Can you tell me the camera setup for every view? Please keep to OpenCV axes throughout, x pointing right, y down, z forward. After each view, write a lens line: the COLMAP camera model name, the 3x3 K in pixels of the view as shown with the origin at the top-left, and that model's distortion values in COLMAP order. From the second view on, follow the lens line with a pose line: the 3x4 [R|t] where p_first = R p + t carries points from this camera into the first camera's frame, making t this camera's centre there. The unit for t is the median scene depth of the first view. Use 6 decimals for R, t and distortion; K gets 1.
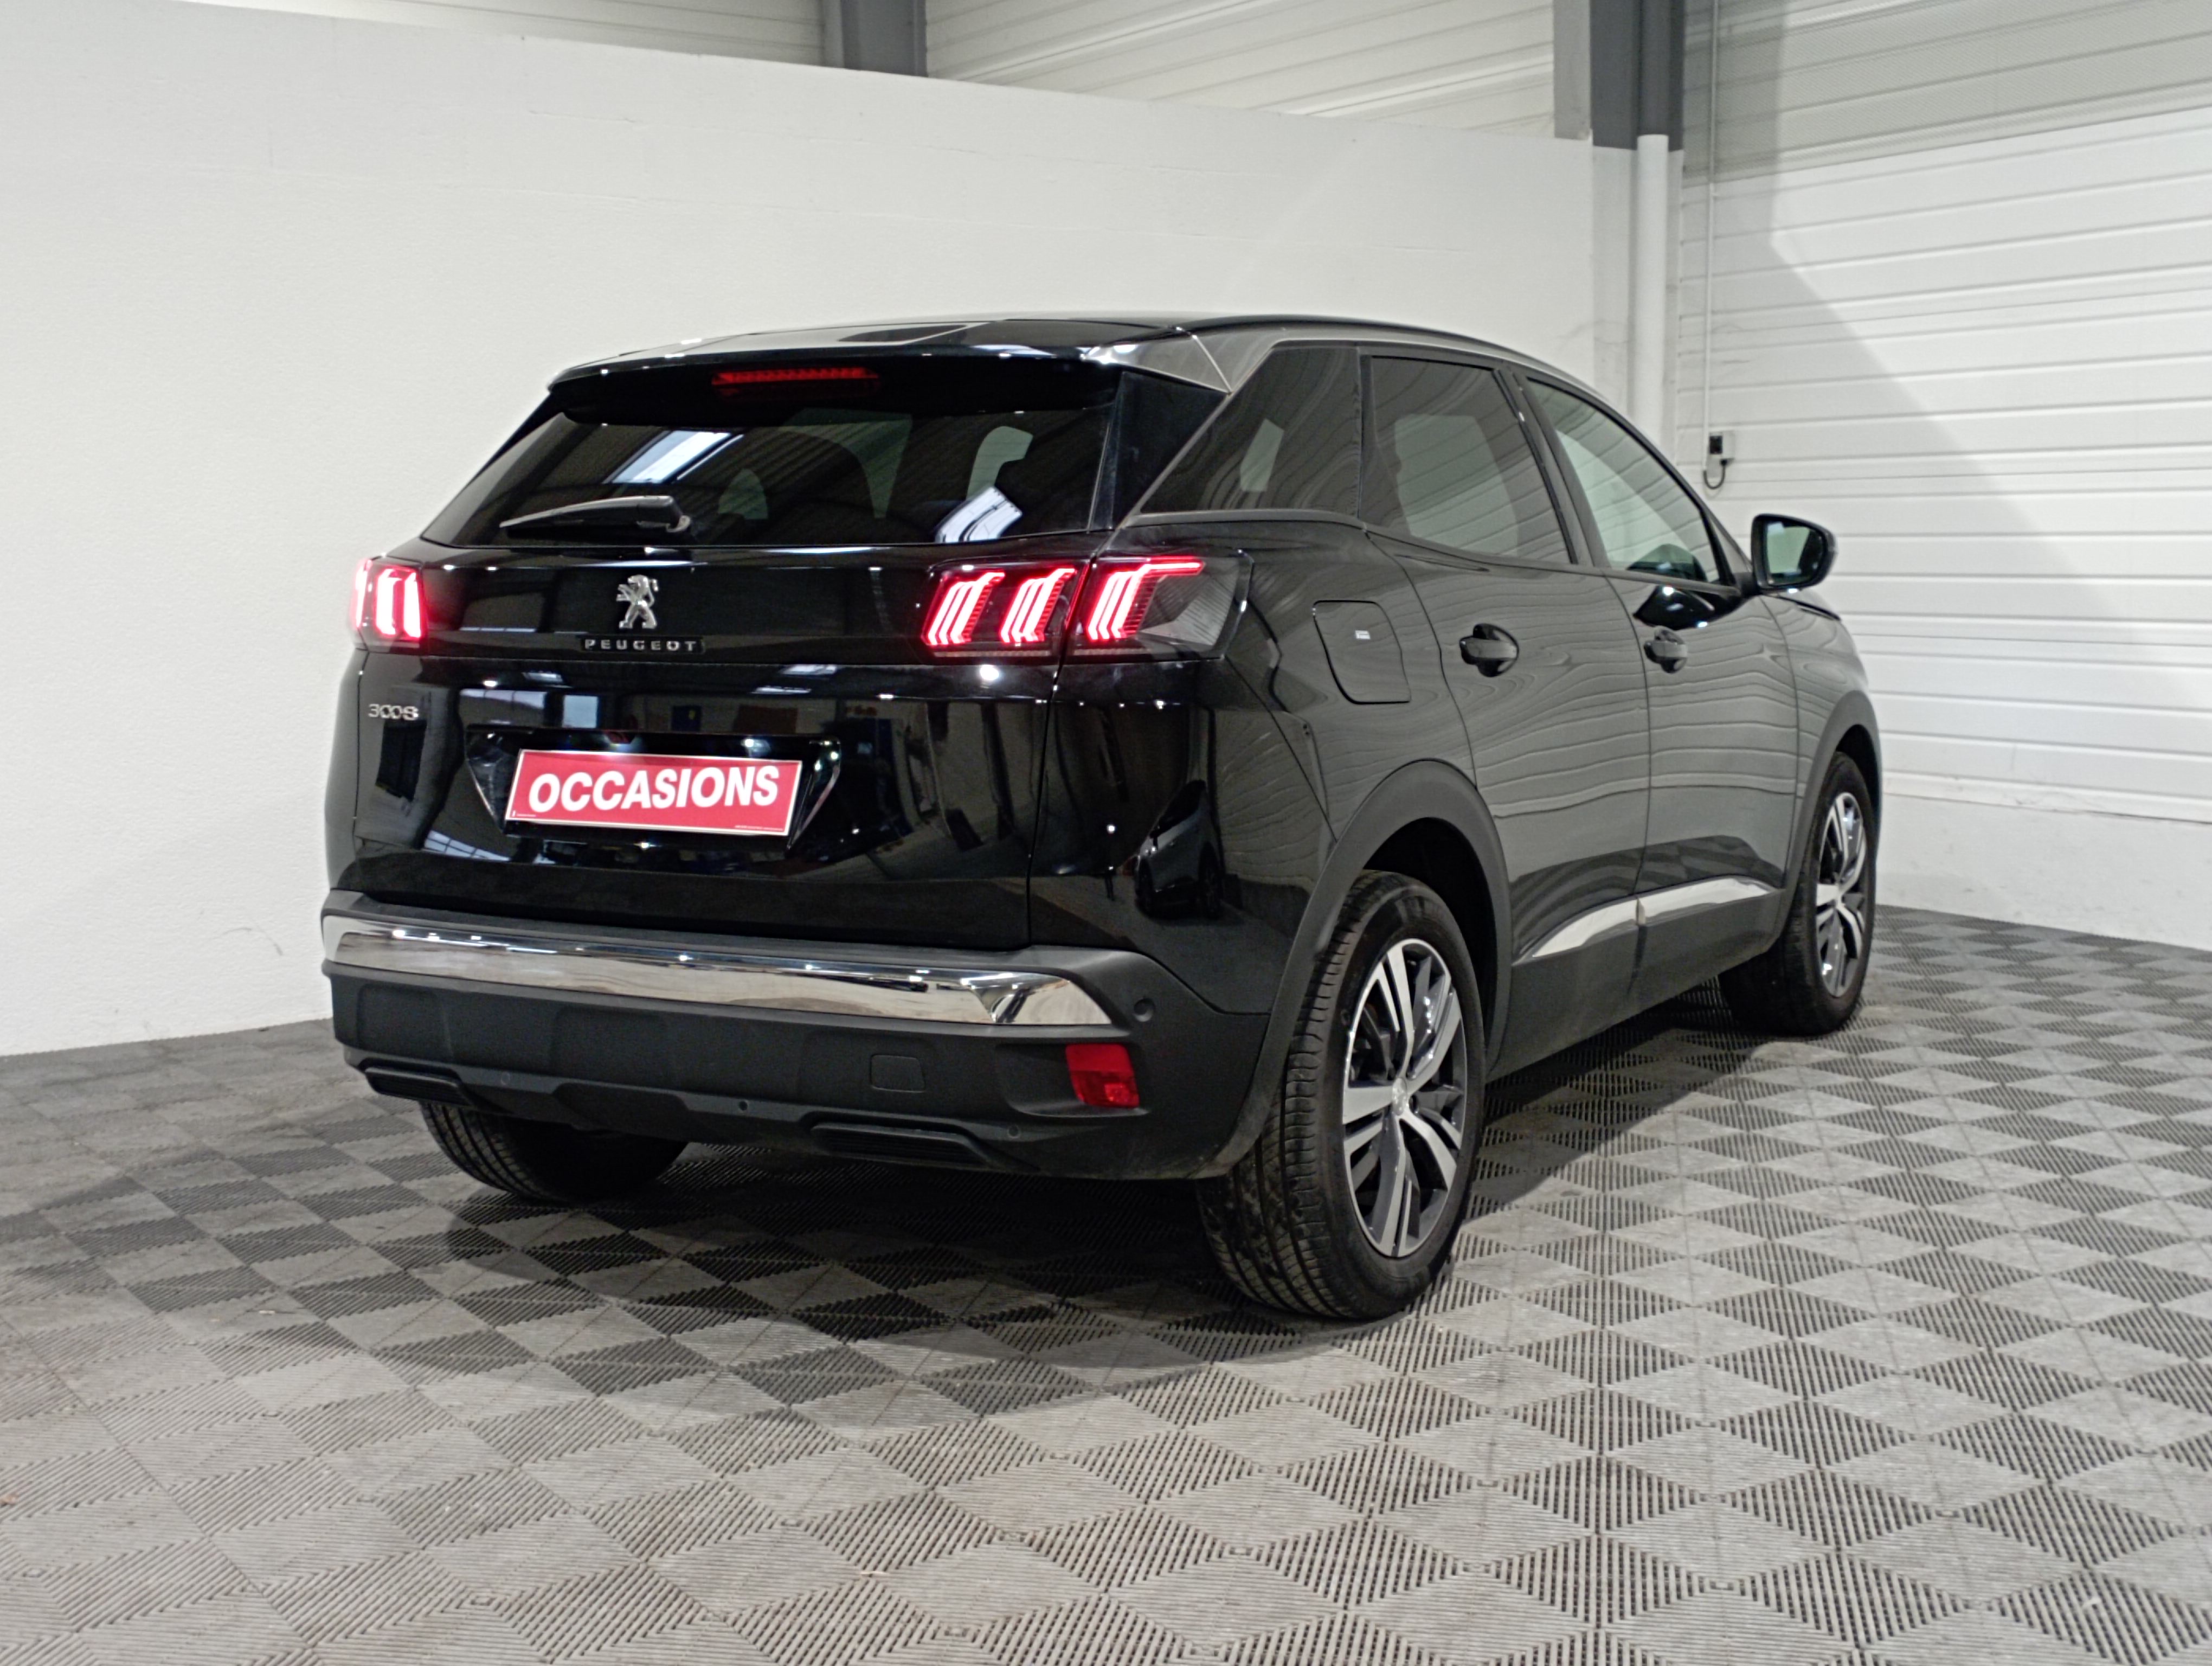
lens RADIAL K [[2649.5, 0, 1106.0], [0, 2649.5, 833.0], [0, 0, 1]] dist [0.117677, -0.171947]
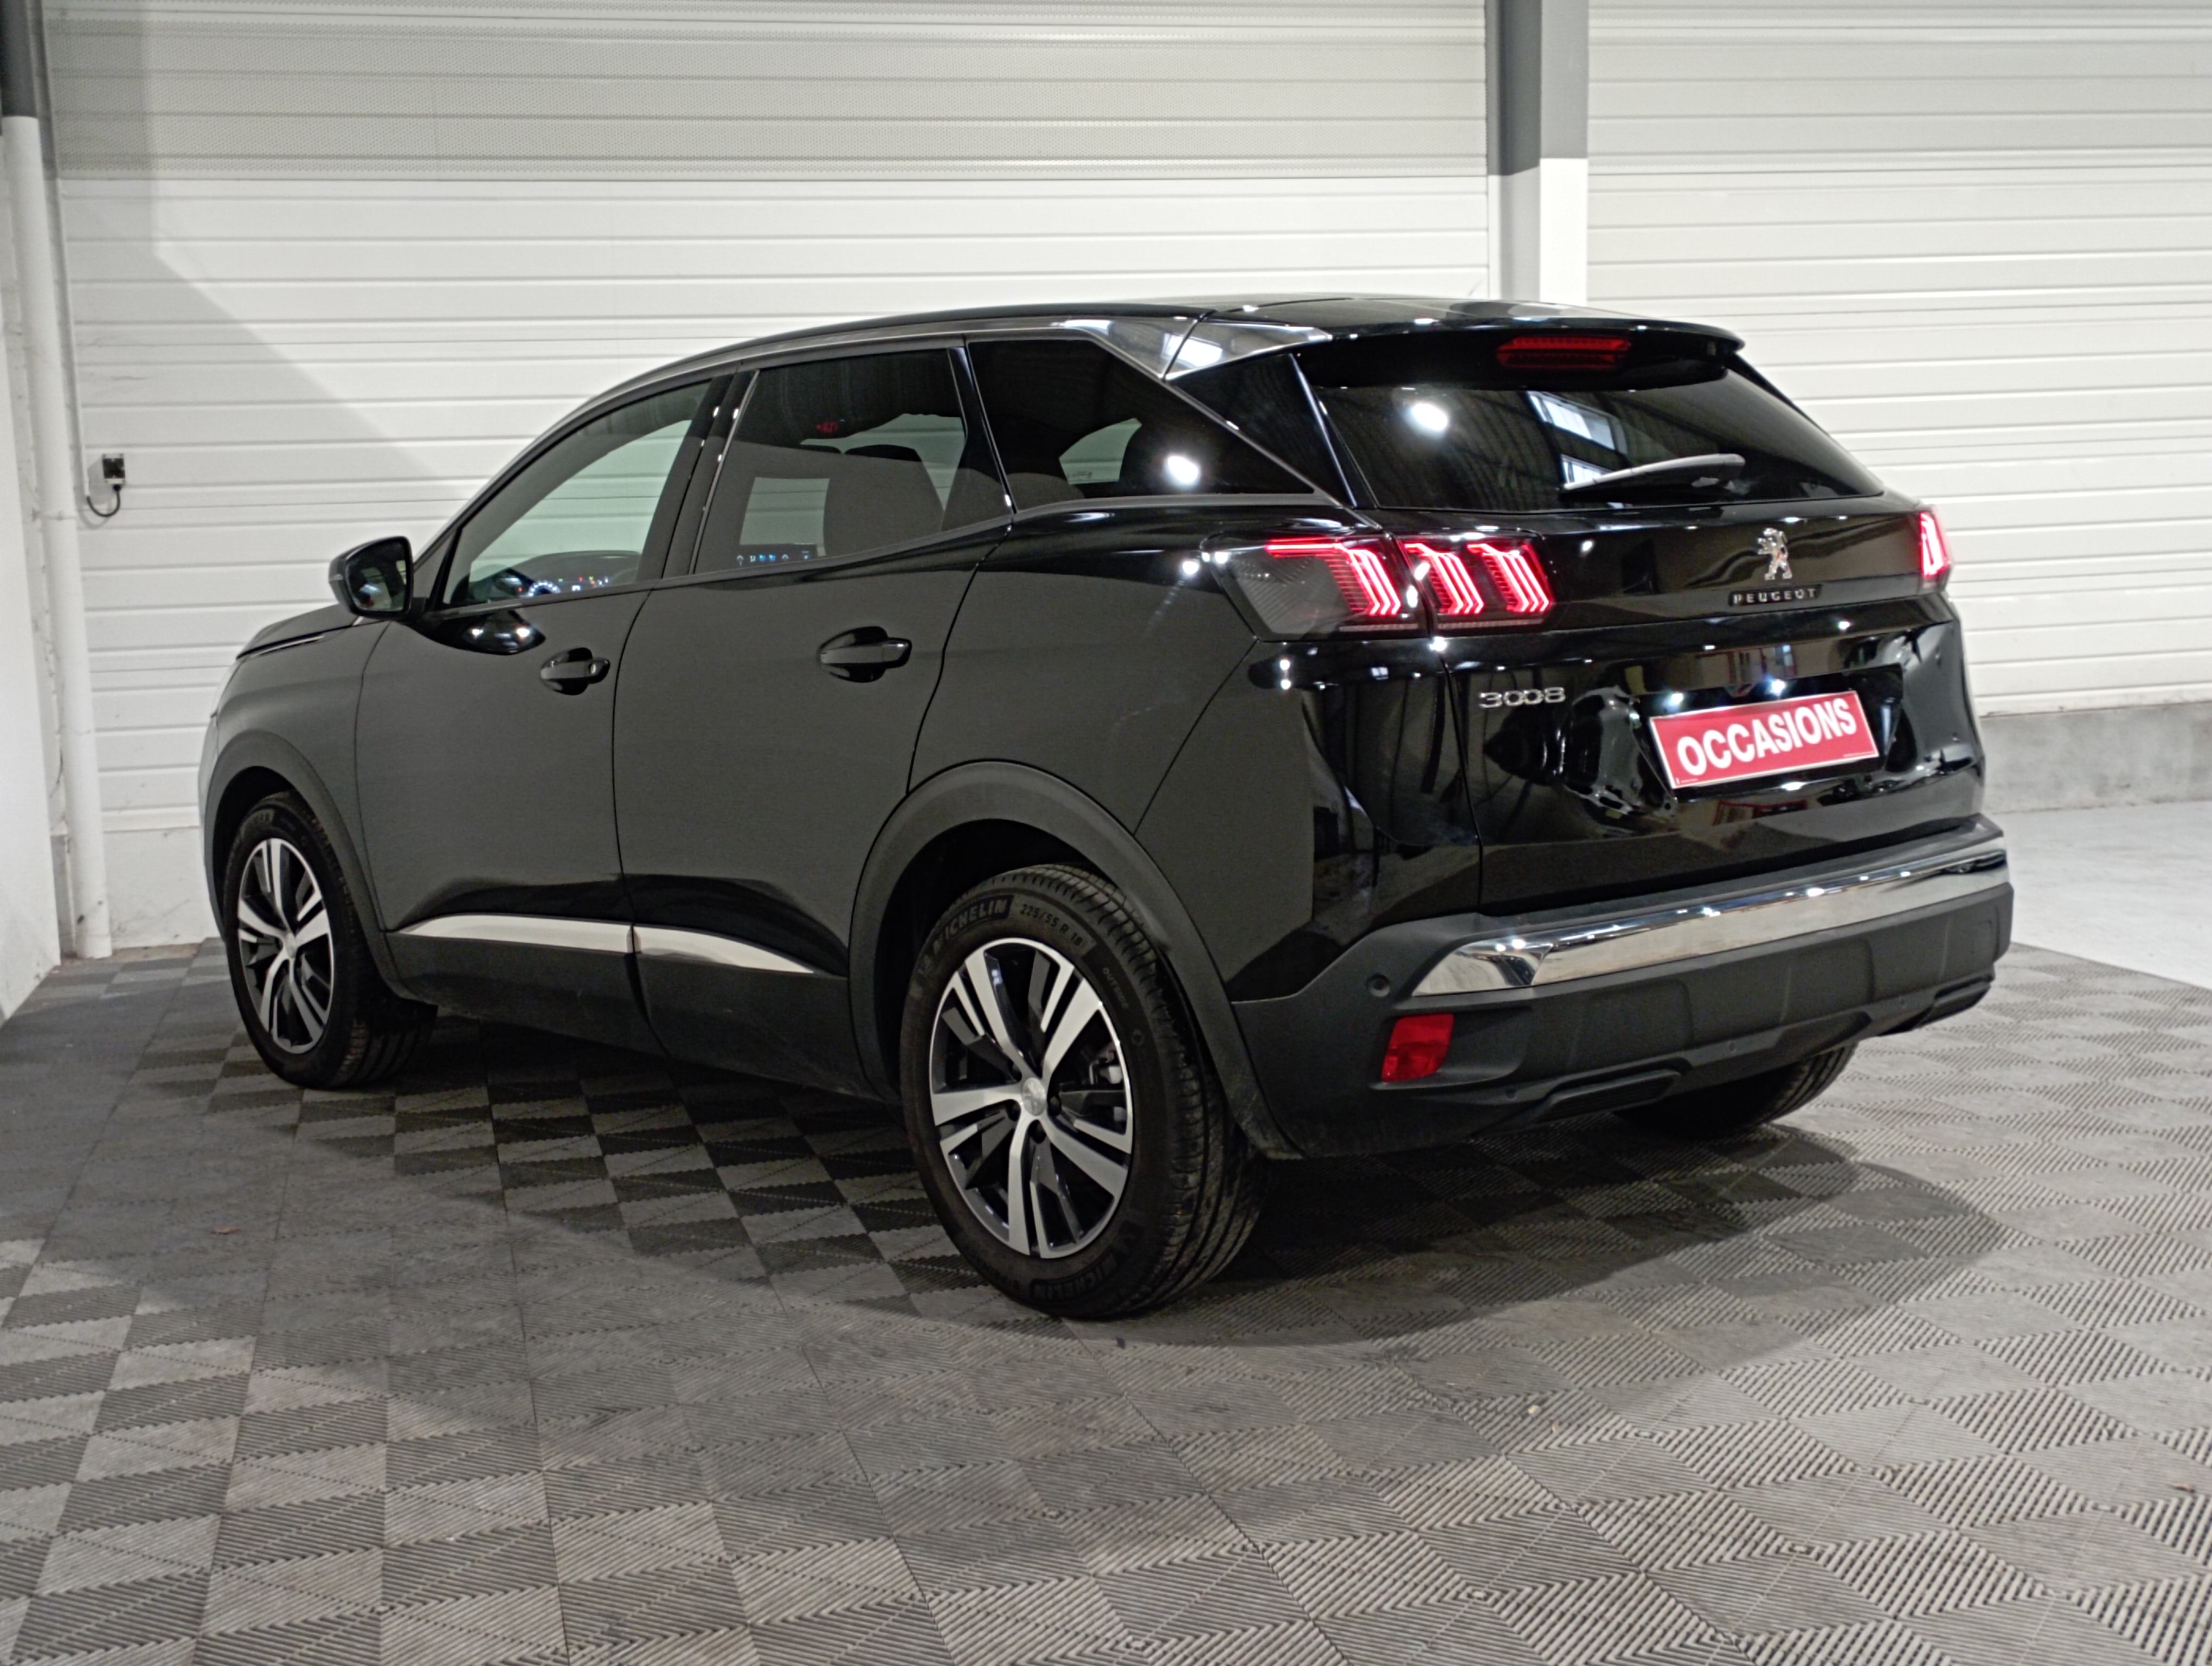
lens RADIAL K [[2649.5, 0, 1106.0], [0, 2649.5, 833.0], [0, 0, 1]] dist [0.117677, -0.171947]
pose [[0.337396, -0.114667, 0.934353, -1.229400], [0.142492, 0.987338, 0.069715, -0.087935], [-0.930516, 0.109616, 0.349463, 0.876490]]
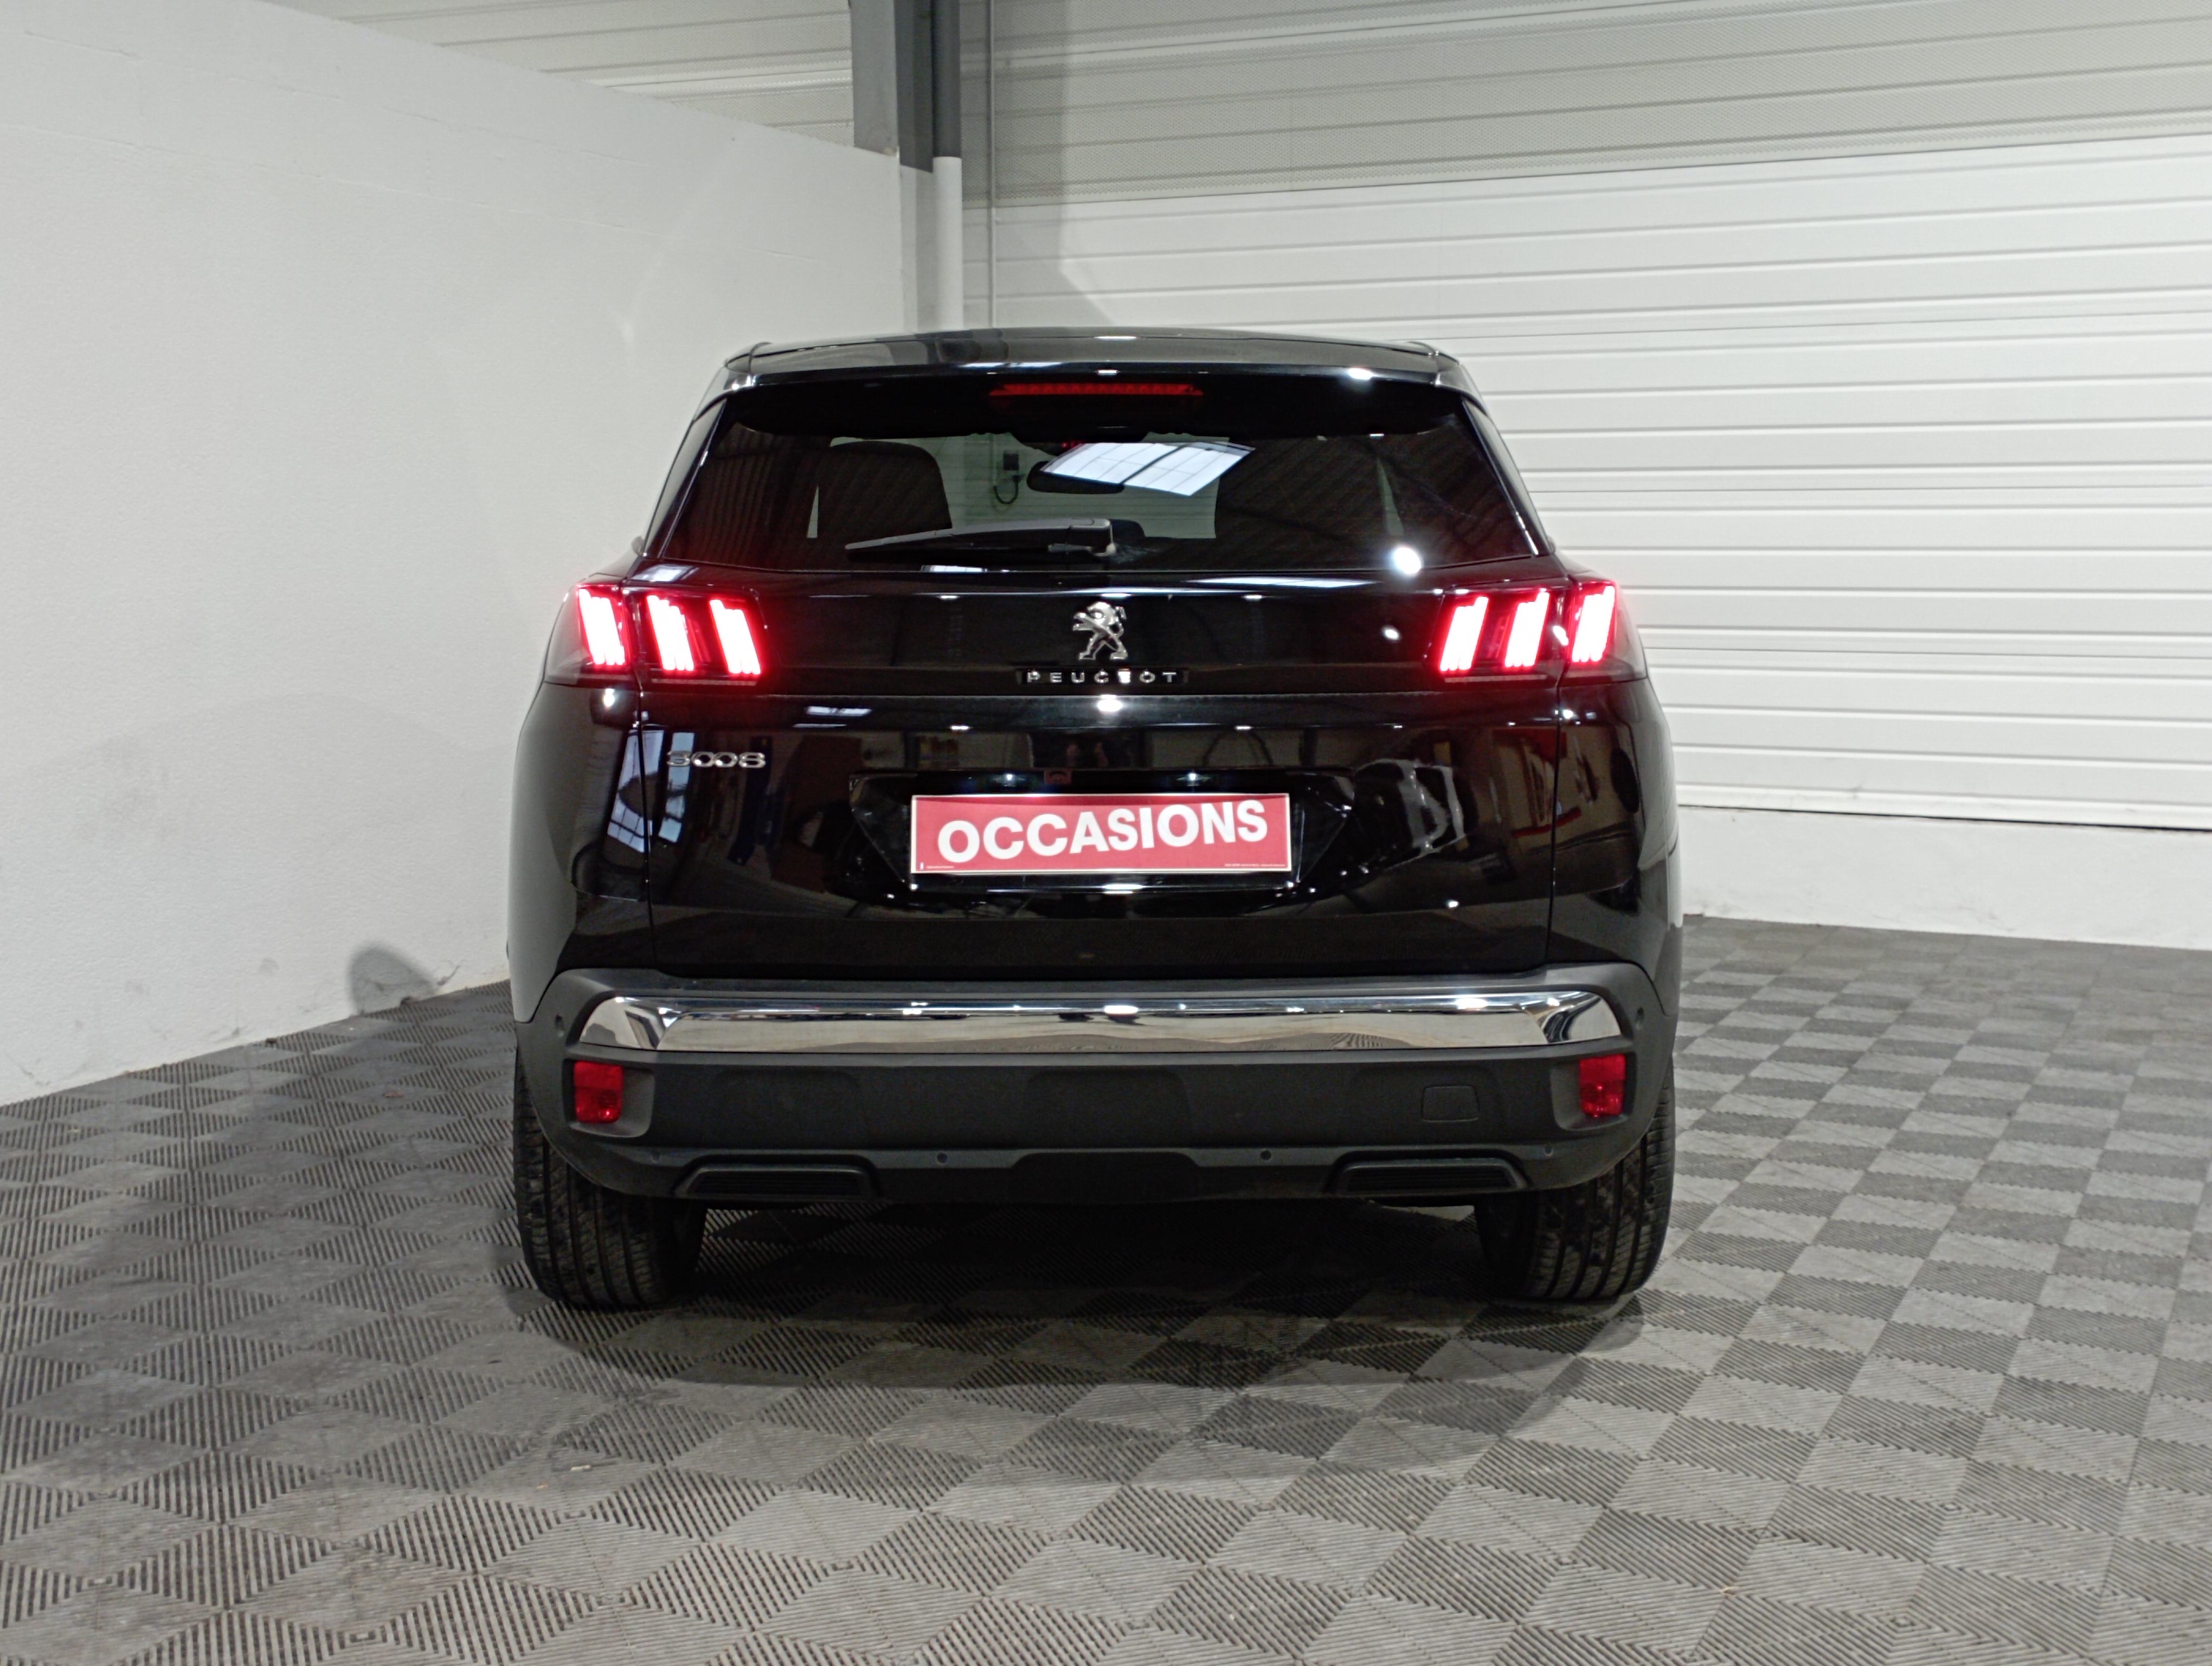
lens RADIAL K [[2649.5, 0, 1106.0], [0, 2649.5, 833.0], [0, 0, 1]] dist [0.117677, -0.171947]
pose [[0.860797, -0.051356, 0.506351, -0.639747], [0.050309, 0.998609, 0.015758, -0.030281], [-0.506456, 0.011910, 0.862183, 0.193213]]
